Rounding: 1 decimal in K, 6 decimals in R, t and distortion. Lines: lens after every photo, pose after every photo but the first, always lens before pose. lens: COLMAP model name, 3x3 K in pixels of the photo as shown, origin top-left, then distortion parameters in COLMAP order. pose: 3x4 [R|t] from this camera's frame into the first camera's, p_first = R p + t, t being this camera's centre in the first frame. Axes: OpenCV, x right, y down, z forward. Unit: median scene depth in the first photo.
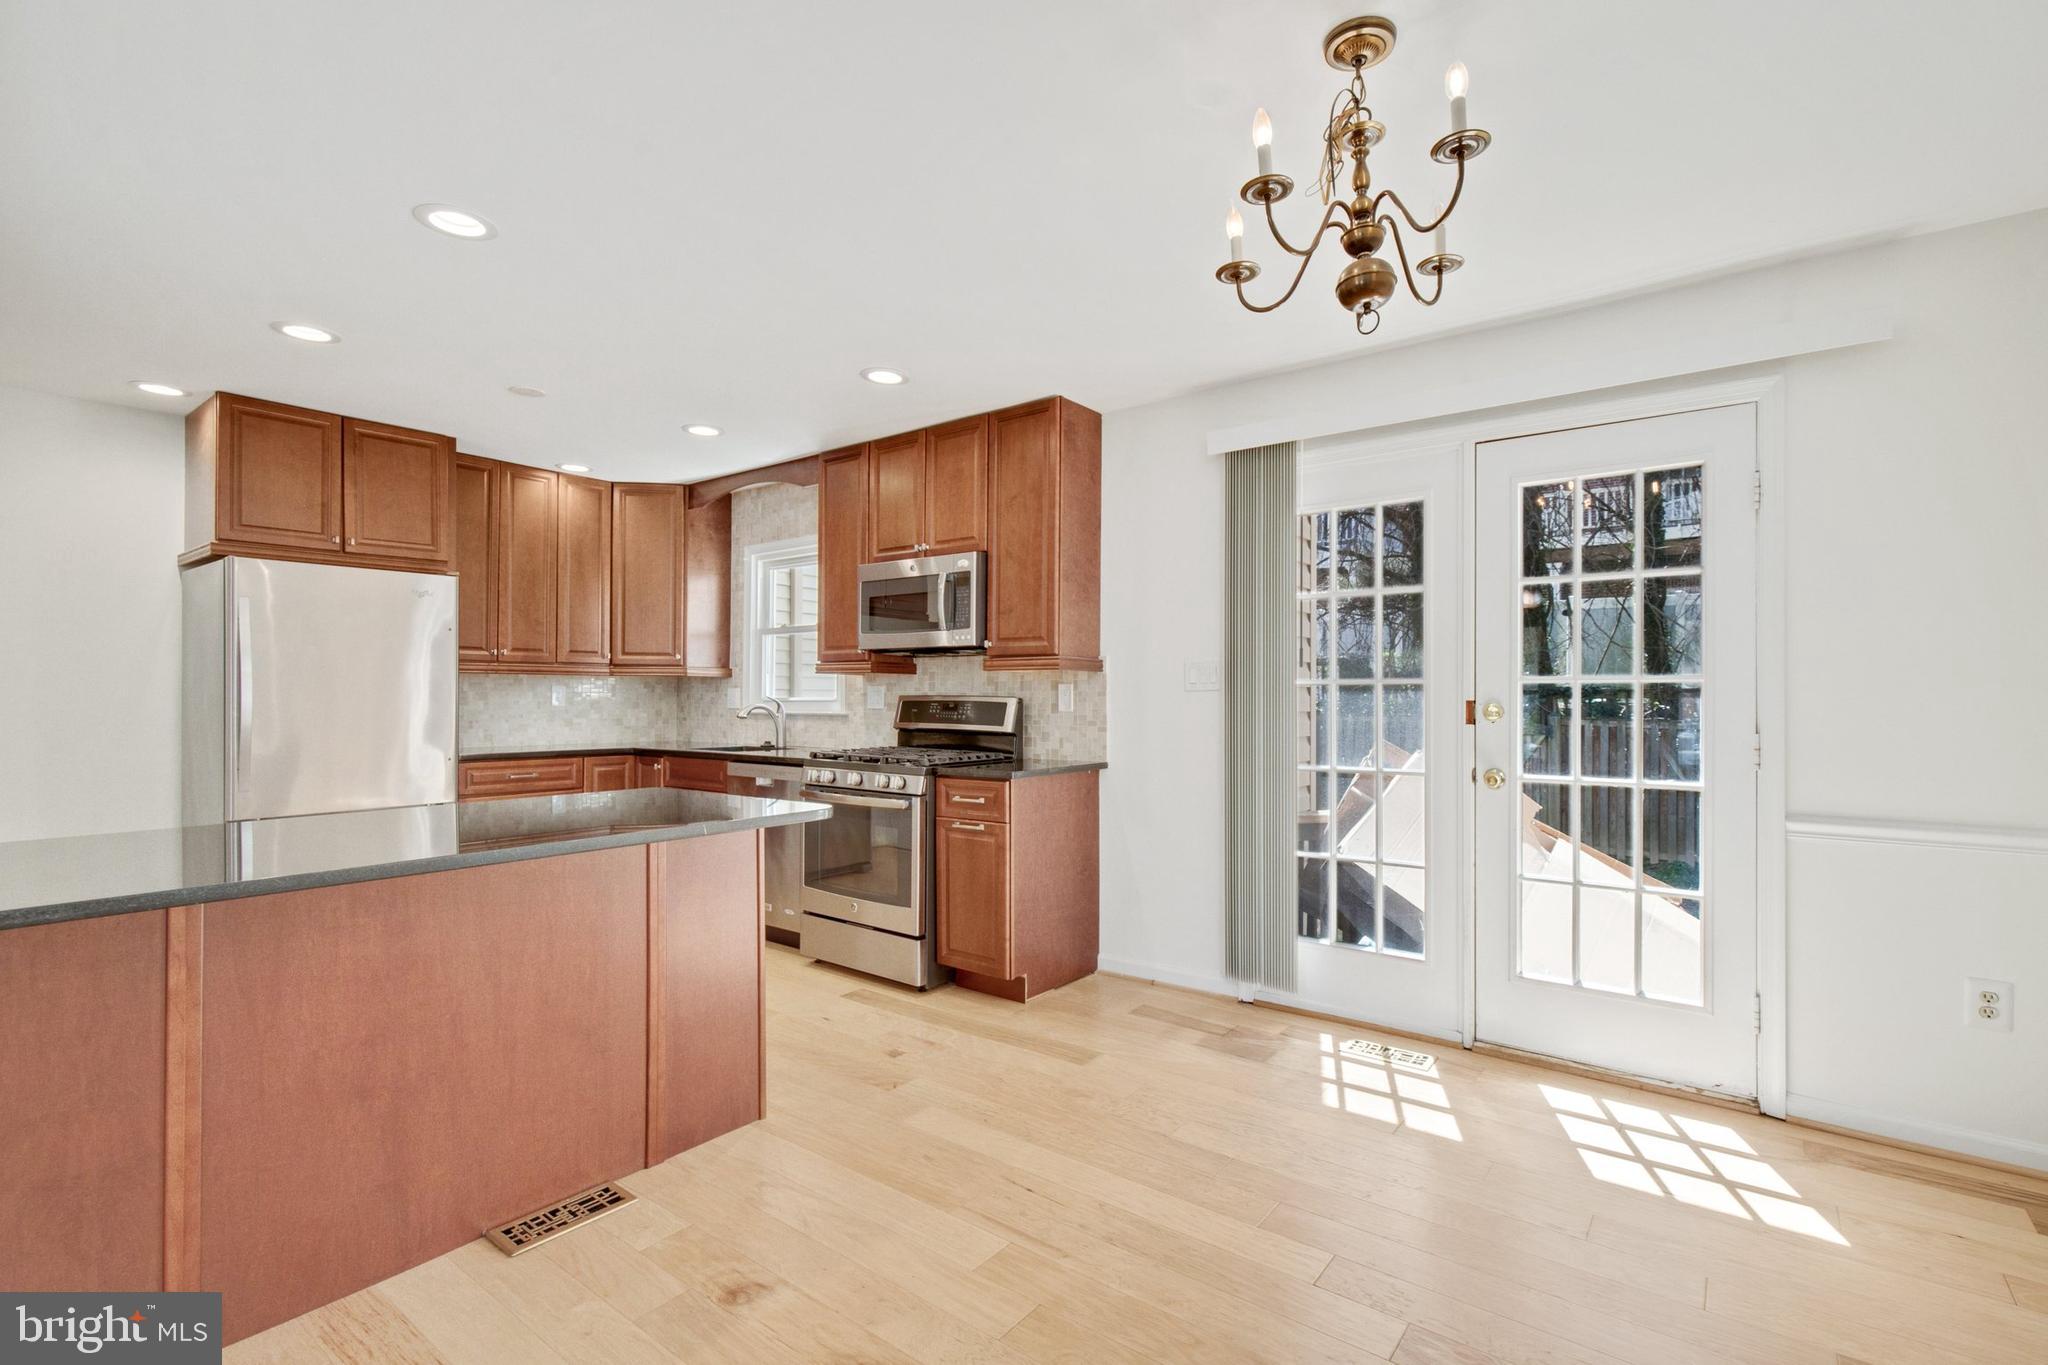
lens RADIAL K [[932.9, 0, 1051.8], [0, 932.9, 693.8], [0, 0, 1]] dist [0.001369, -0.000929]
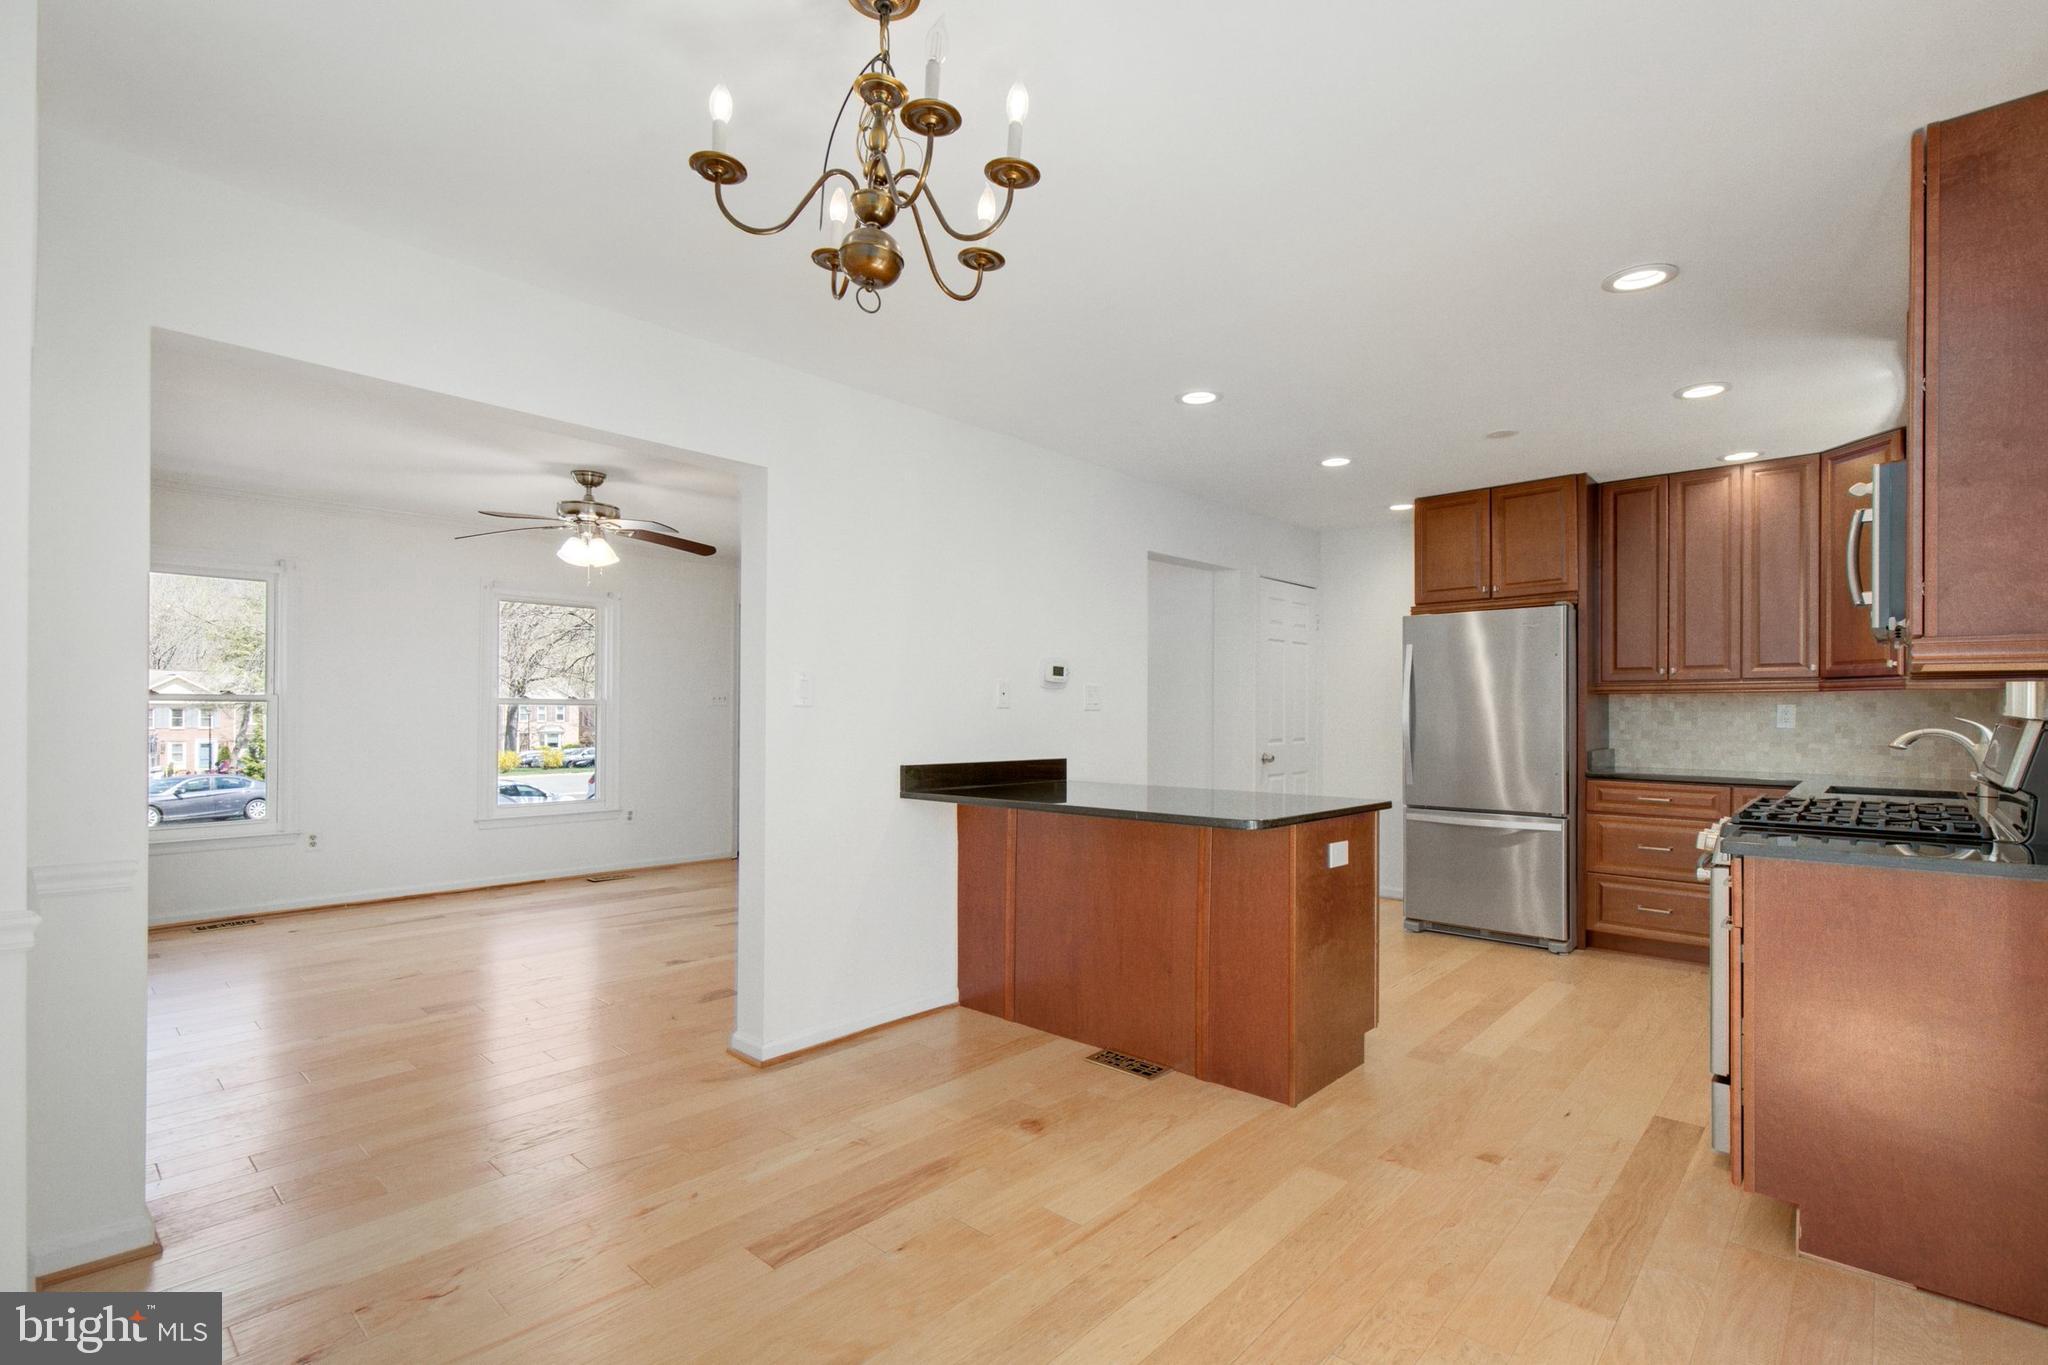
lens RADIAL K [[941.1, 0, 1053.5], [0, 941.1, 706.6], [0, 0, 1]] dist [-0.001610, -0.000281]
pose [[-0.082549, -0.008498, -0.996551, 0.535743], [-0.000483, 0.999964, -0.008487, 0.001468], [0.996587, -0.000220, -0.082550, 0.545753]]
